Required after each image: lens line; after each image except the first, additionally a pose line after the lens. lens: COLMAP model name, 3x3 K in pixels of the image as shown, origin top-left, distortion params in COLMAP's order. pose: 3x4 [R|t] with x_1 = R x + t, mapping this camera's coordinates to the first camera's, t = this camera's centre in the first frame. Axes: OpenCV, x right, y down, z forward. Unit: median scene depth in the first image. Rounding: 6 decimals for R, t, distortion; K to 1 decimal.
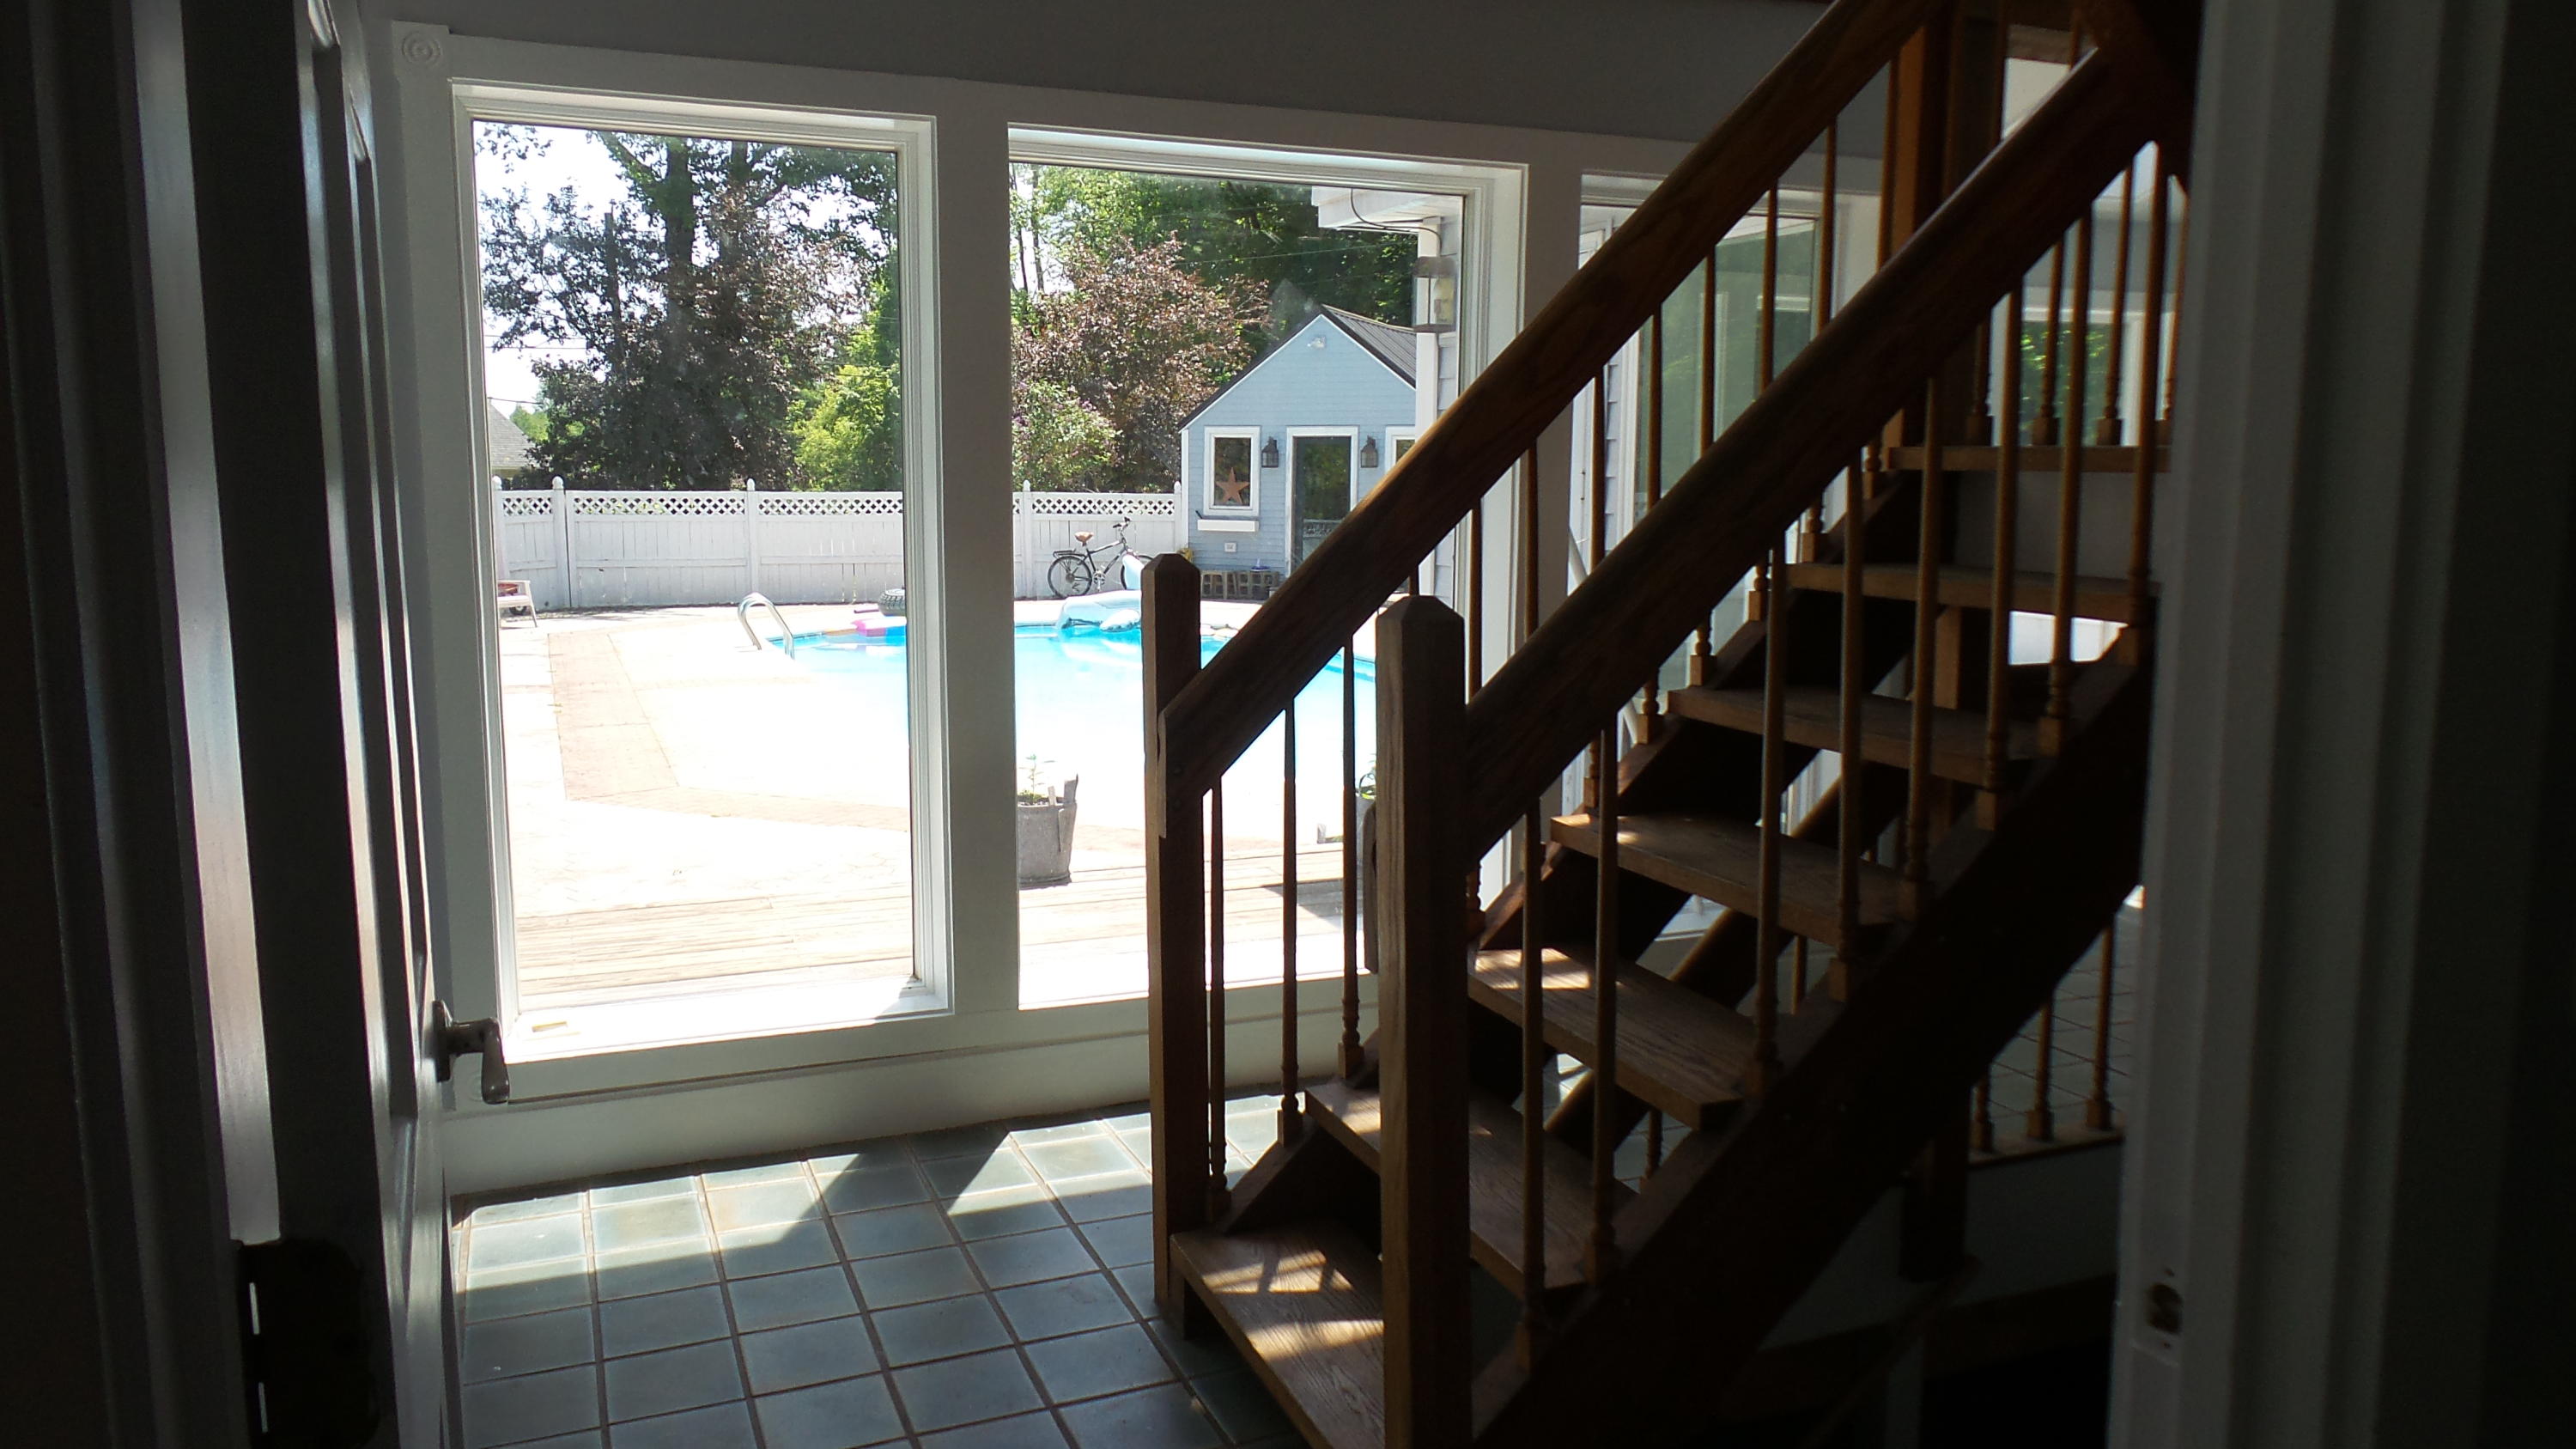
lens RADIAL K [[1792.8, 0, 1288.0], [0, 1792.8, 724.5], [0, 0, 1]] dist [-0.013443, -0.001701]
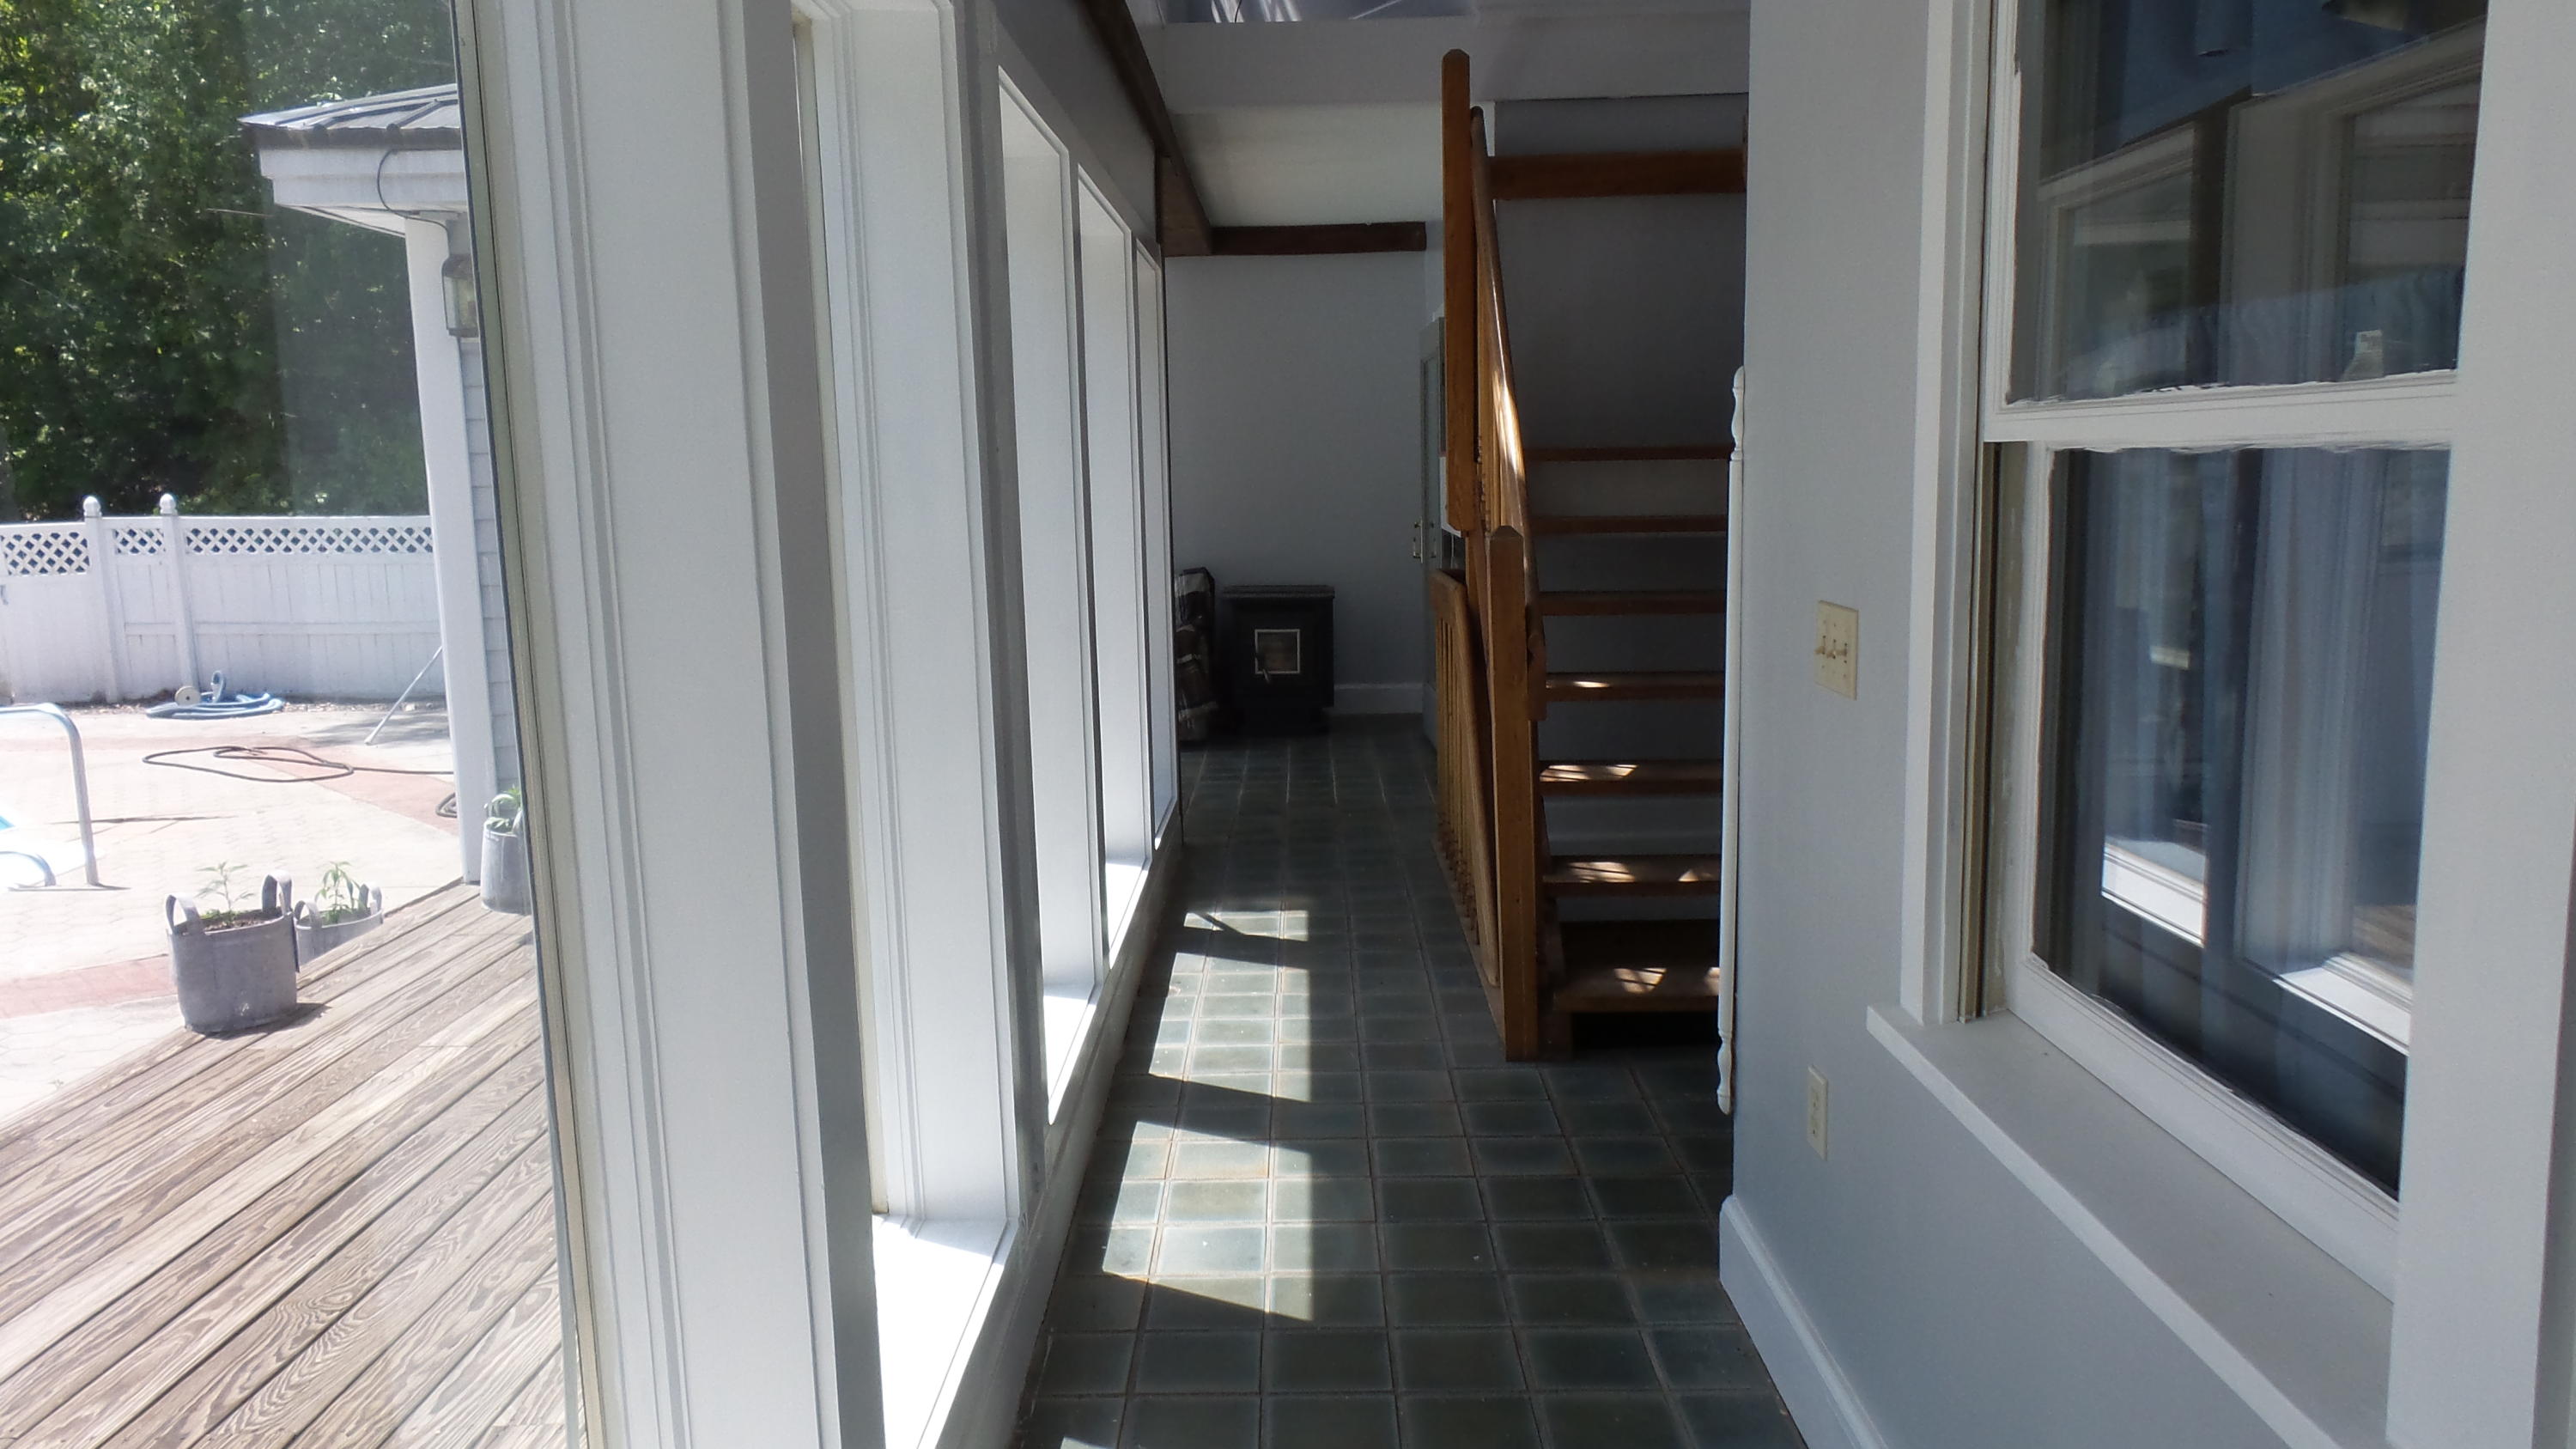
lens RADIAL K [[1792.8, 0, 1288.0], [0, 1792.8, 724.5], [0, 0, 1]] dist [-0.013443, -0.001701]
pose [[0.385620, -0.137381, 0.912372, -1.236185], [0.151621, 0.984845, 0.084211, -0.068531], [-0.910114, 0.105861, 0.400606, 0.526707]]
